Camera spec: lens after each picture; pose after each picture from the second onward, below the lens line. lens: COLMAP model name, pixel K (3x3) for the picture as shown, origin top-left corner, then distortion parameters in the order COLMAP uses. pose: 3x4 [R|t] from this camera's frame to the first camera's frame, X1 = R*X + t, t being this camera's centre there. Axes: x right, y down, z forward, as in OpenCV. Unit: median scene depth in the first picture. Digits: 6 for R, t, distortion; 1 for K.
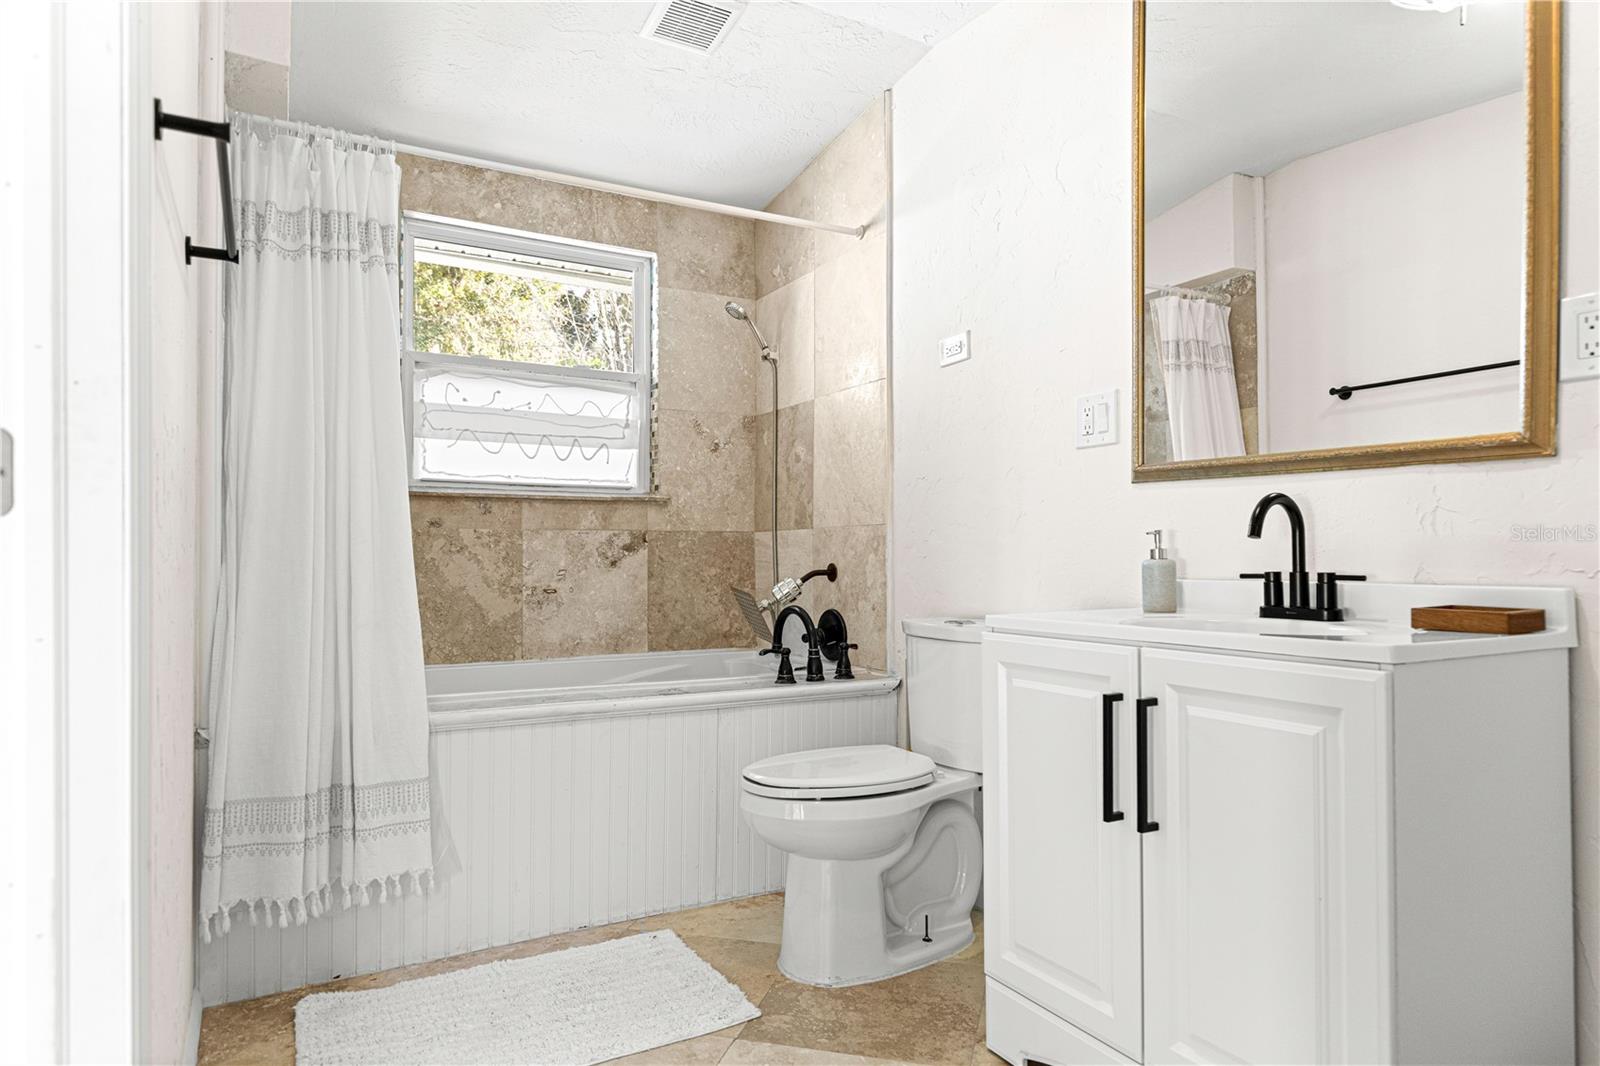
lens RADIAL K [[947.9, 0, 796.3], [0, 947.9, 543.5], [0, 0, 1]] dist [0.013550, -0.003215]
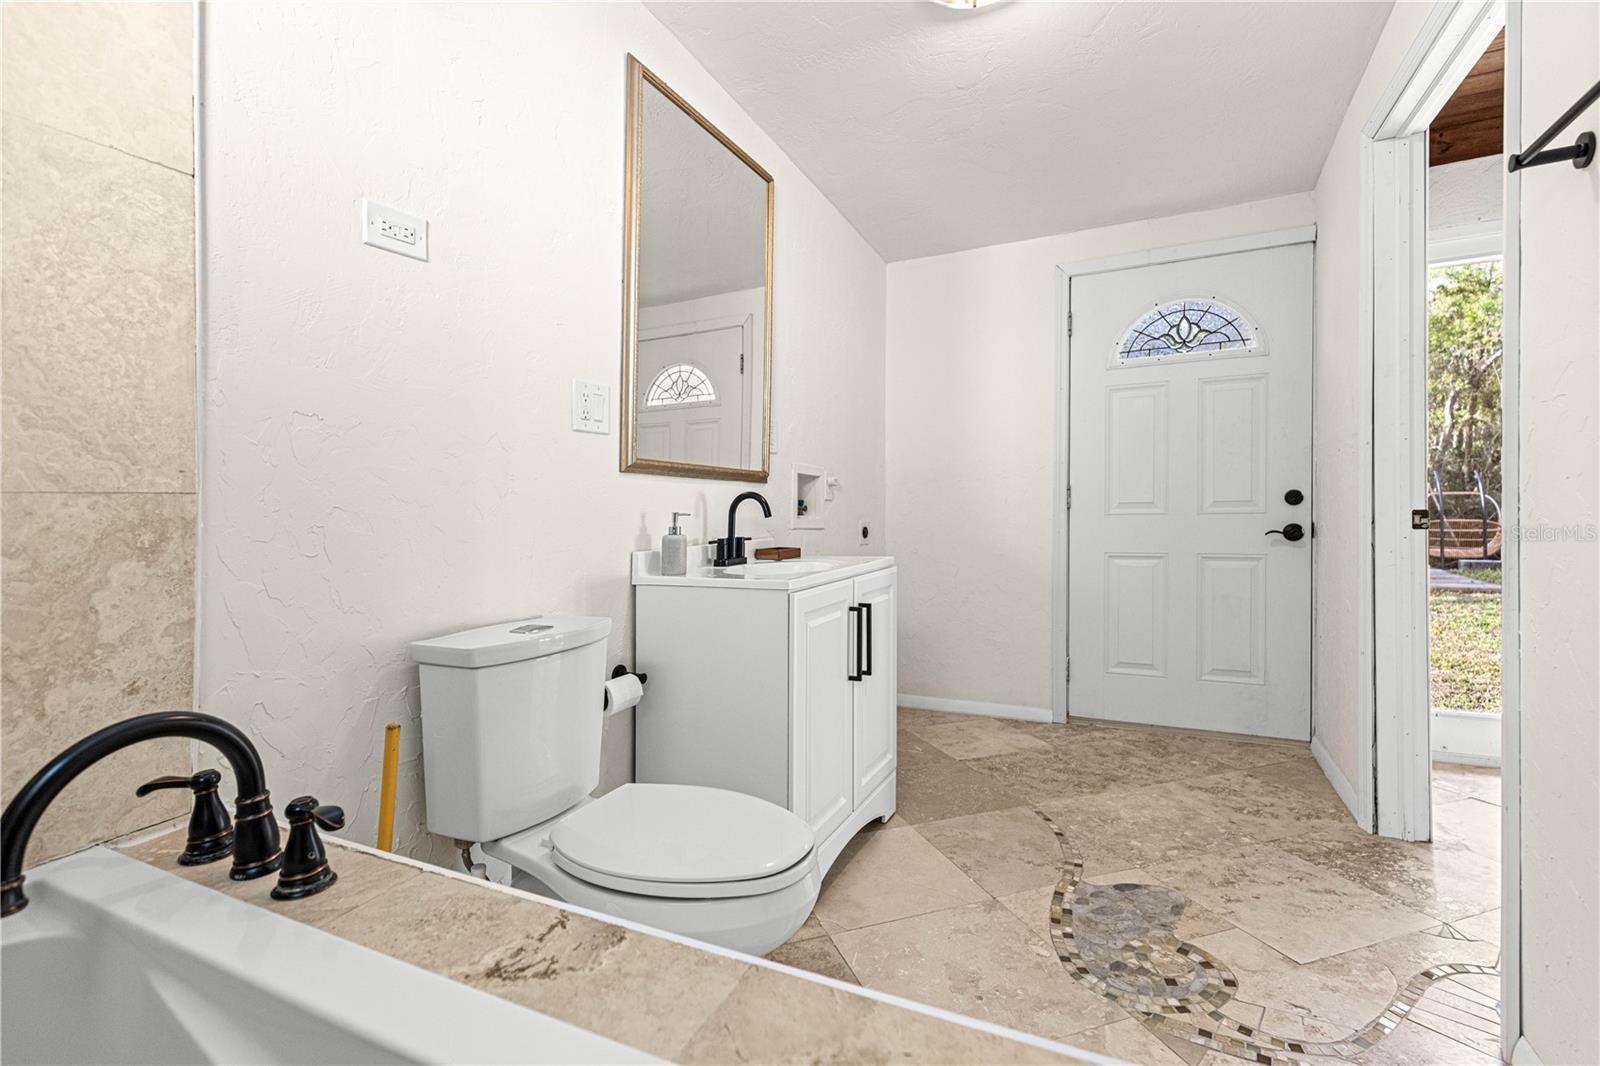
lens RADIAL K [[725.6, 0, 792.3], [0, 725.6, 536.6], [0, 0, 1]] dist [0.020850, -0.004273]
pose [[-0.558050, -0.019880, 0.829569, -0.462346], [0.011300, 0.999438, 0.031553, -0.009273], [-0.829730, 0.026982, -0.557512, 1.222868]]
